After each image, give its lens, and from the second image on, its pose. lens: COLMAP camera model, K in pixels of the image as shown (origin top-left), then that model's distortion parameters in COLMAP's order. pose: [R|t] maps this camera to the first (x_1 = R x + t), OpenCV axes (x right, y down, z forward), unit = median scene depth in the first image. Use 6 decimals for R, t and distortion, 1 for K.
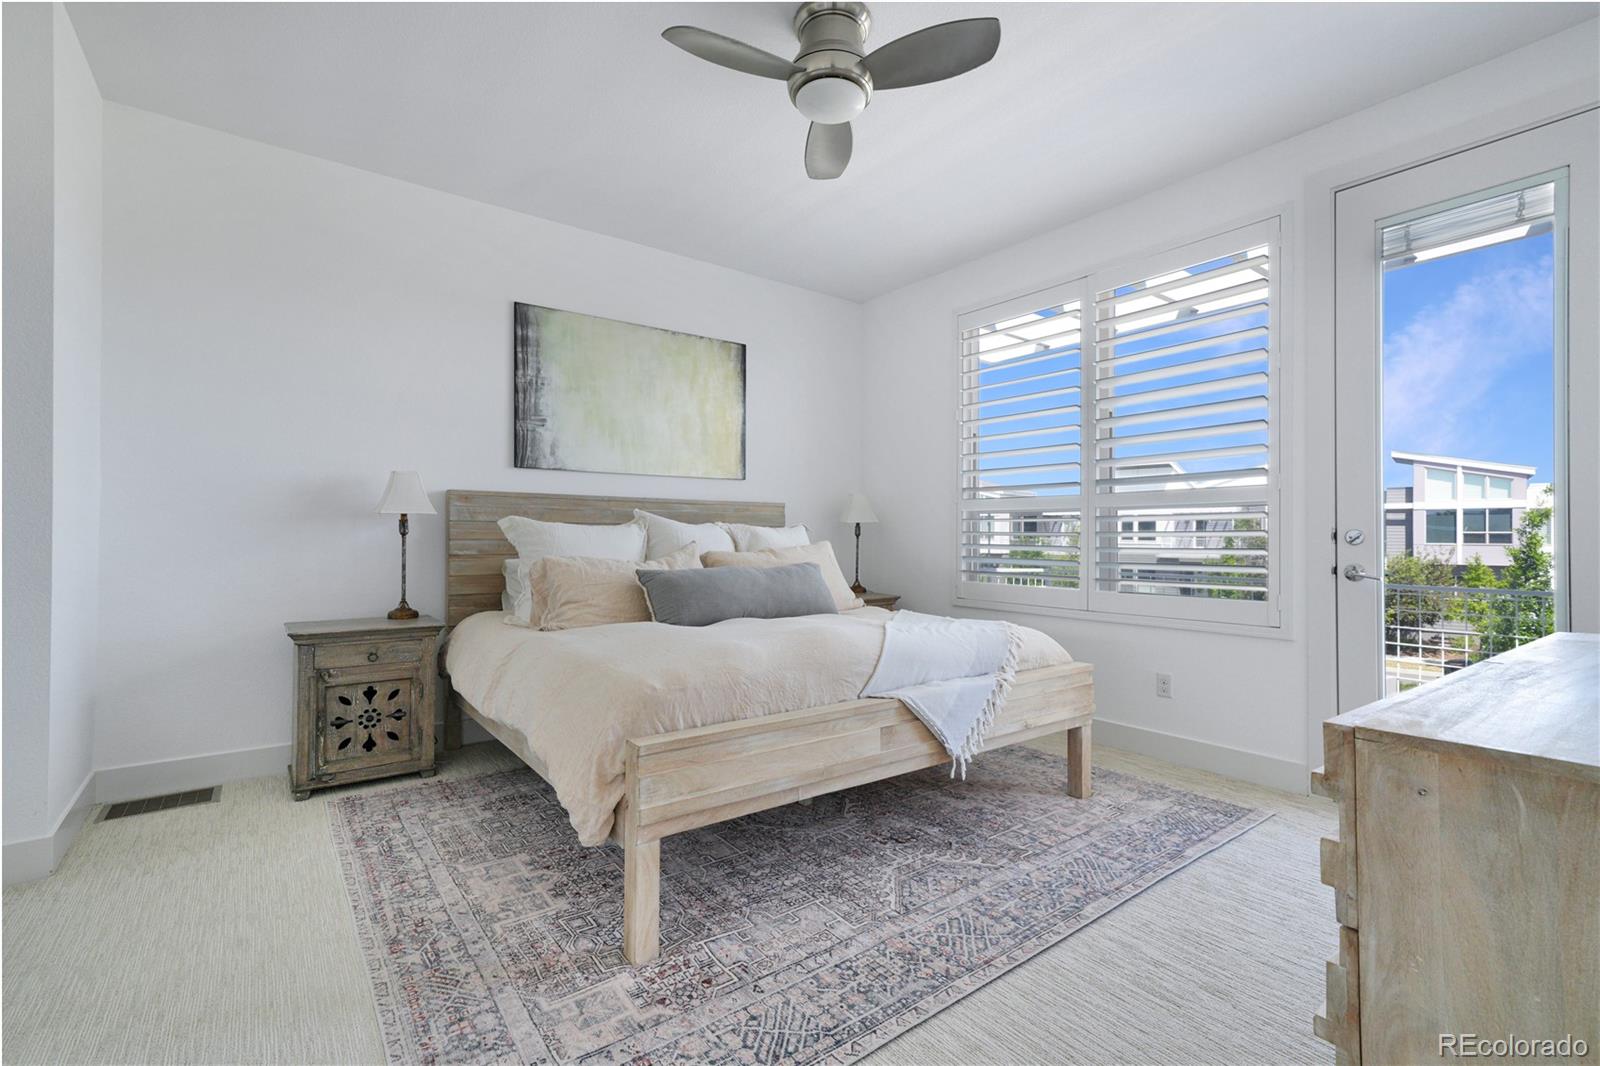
lens RADIAL K [[714.0, 0, 800.0], [0, 714.0, 533.0], [0, 0, 1]] dist [0.000980, 0.000097]
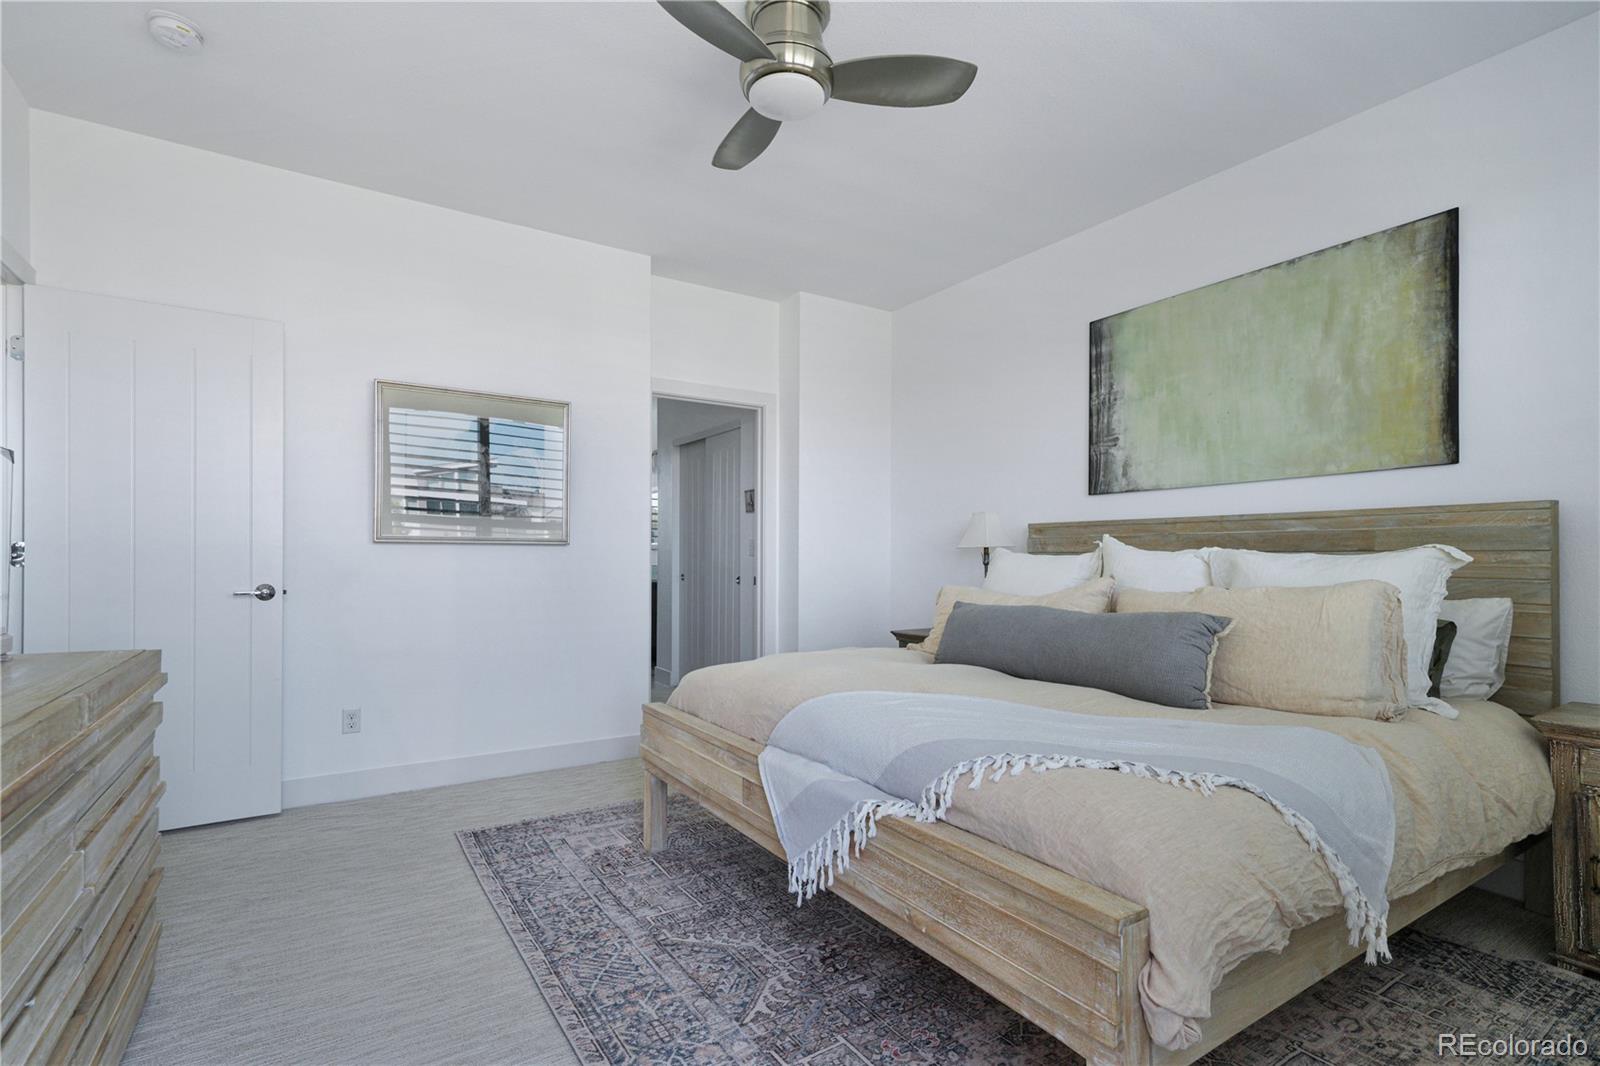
lens RADIAL K [[757.6, 0, 796.4], [0, 757.6, 558.0], [0, 0, 1]] dist [0.000667, -0.000130]
pose [[-0.071733, -0.009984, -0.997374, 0.638173], [-0.003116, 0.999947, -0.009786, 0.003533], [0.997419, 0.002406, -0.071760, 0.678191]]
